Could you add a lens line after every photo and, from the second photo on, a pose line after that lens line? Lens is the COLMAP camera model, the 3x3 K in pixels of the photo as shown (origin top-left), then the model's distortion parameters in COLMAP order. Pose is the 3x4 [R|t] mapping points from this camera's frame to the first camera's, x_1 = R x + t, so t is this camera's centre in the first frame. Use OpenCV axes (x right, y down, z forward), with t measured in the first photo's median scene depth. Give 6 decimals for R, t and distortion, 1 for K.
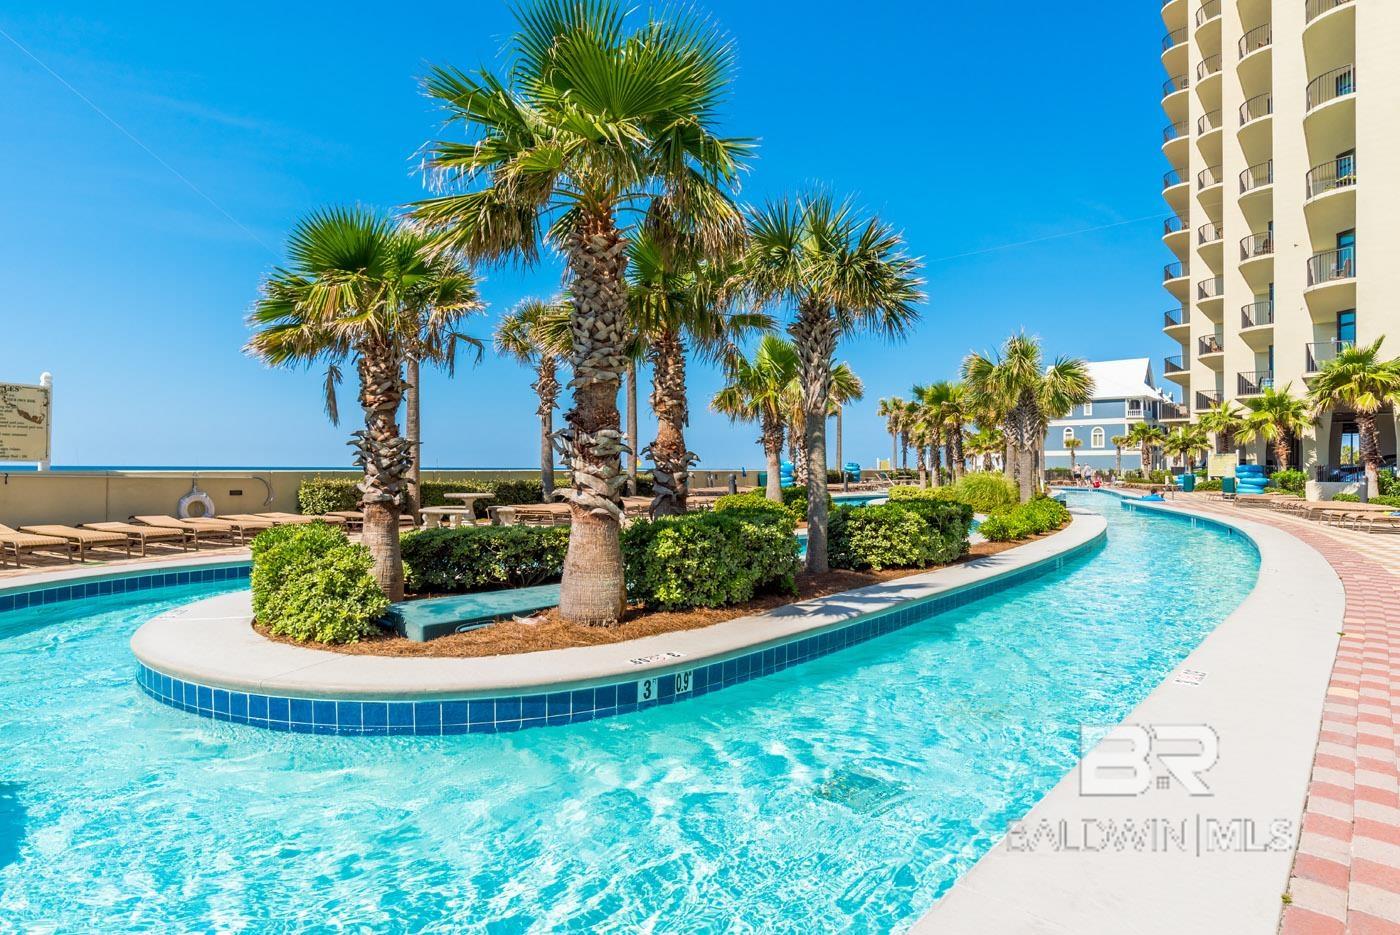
lens RADIAL K [[835.2, 0, 700.0], [0, 835.2, 467.5], [0, 0, 1]] dist [-0.032304, 0.000302]
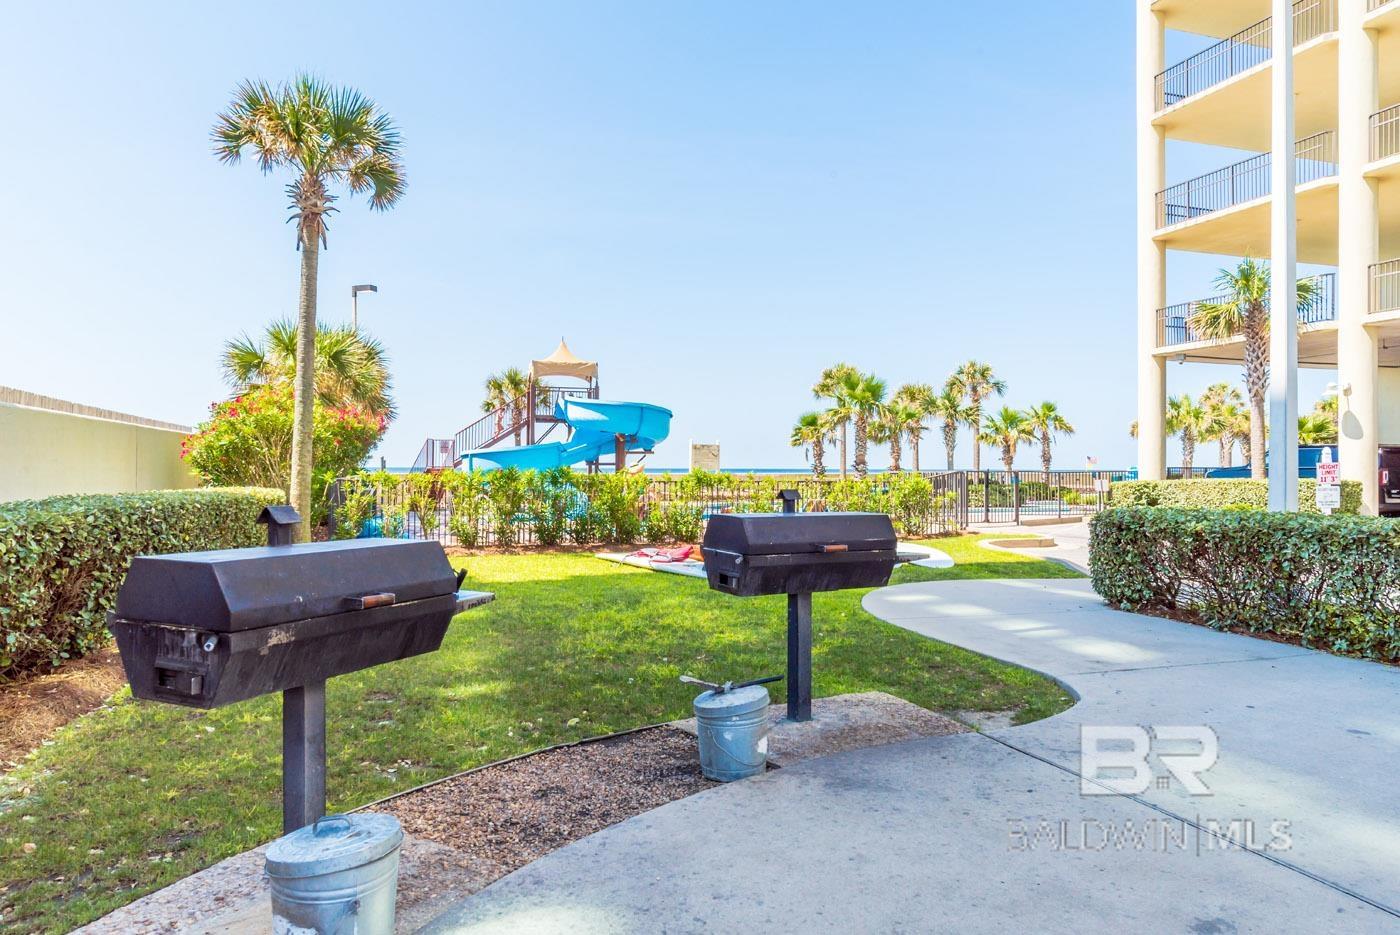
lens RADIAL K [[929.9, 0, 700.0], [0, 929.9, 467.5], [0, 0, 1]] dist [-0.006708, -0.000386]
pose [[0.867941, -0.011275, -0.496539, 0.279541], [0.010719, 0.999935, -0.003970, -0.001378], [0.496551, -0.001876, 0.868006, -0.659214]]
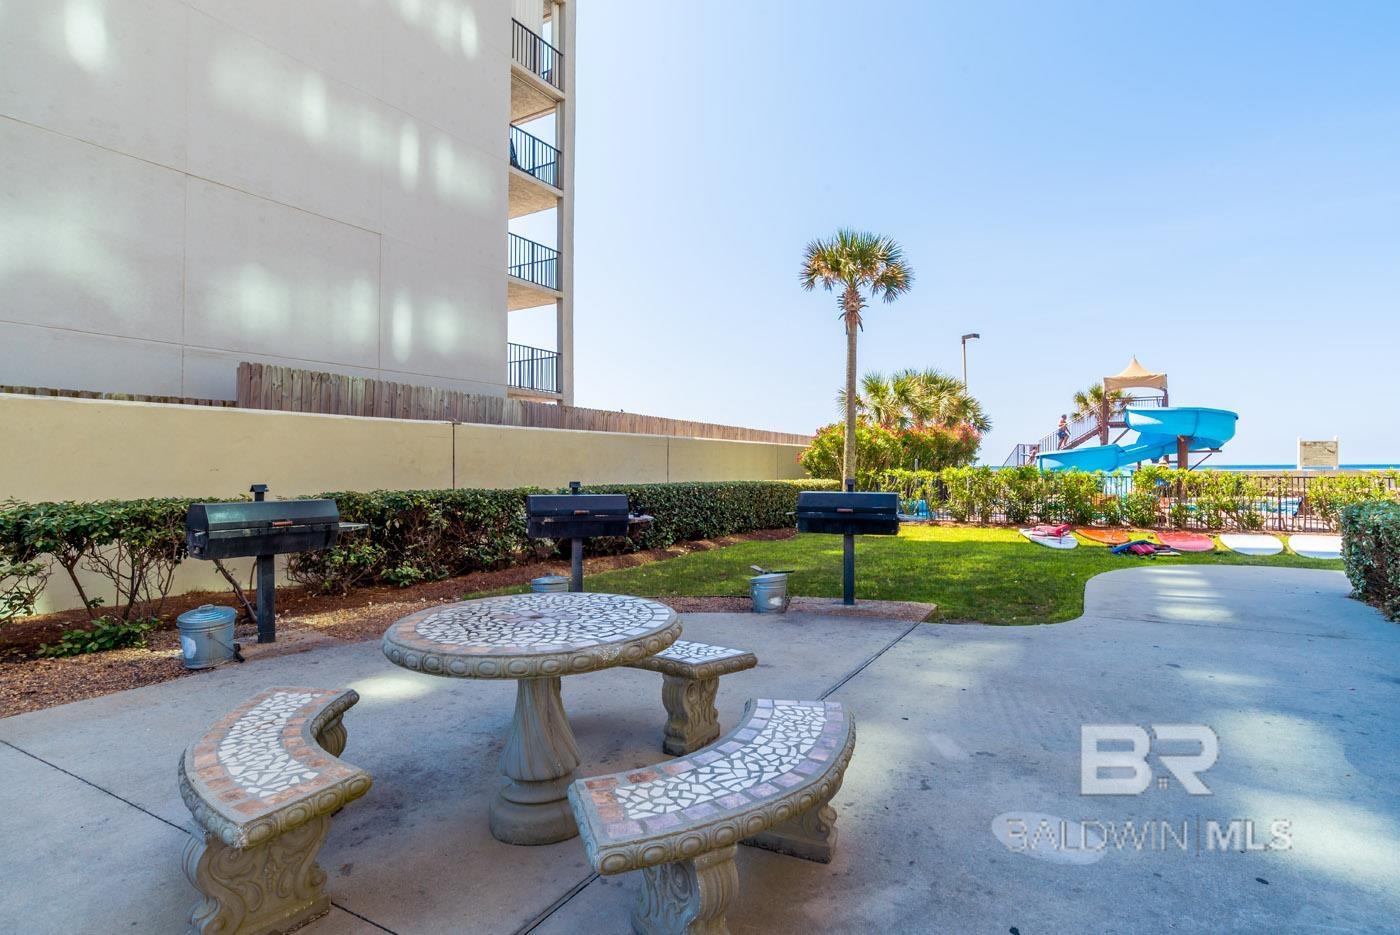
lens RADIAL K [[699.7, 0, 700.0], [0, 699.7, 467.5], [0, 0, 1]] dist [0.000393, 0.000194]
pose [[0.261584, -0.014219, -0.965076, 0.354613], [0.011766, 0.999864, -0.011542, -0.000491], [0.965109, -0.008336, 0.261715, -0.635617]]
